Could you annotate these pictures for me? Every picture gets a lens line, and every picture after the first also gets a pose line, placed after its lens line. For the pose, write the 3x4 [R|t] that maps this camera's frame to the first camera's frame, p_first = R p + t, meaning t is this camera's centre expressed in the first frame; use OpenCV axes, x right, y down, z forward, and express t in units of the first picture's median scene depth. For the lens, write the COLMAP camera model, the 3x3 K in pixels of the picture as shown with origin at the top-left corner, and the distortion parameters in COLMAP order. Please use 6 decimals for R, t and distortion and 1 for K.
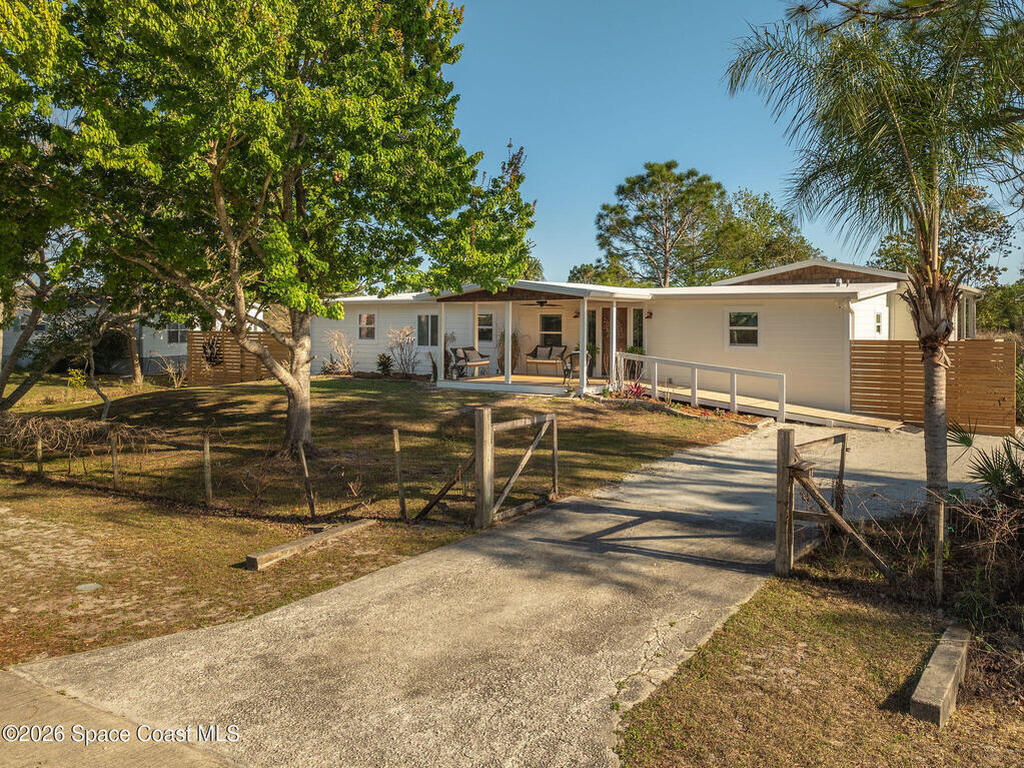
lens RADIAL K [[893.4, 0, 512.0], [0, 893.4, 317.5], [0, 0, 1]] dist [-0.037759, 0.056349]
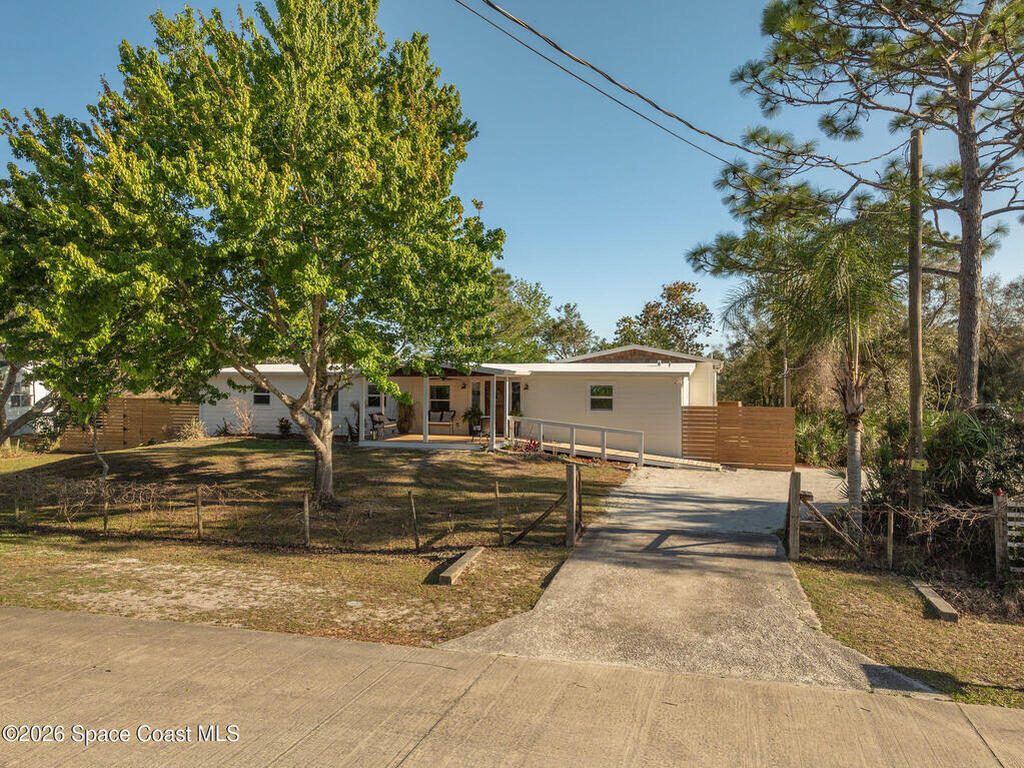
lens RADIAL K [[772.2, 0, 496.8], [0, 772.2, 386.9], [0, 0, 1]] dist [-0.022029, 0.010192]
pose [[0.959864, -0.001741, 0.280459, -0.645301], [-0.001491, 0.999935, 0.011311, -0.049184], [-0.280461, -0.011275, 0.959799, -0.217609]]
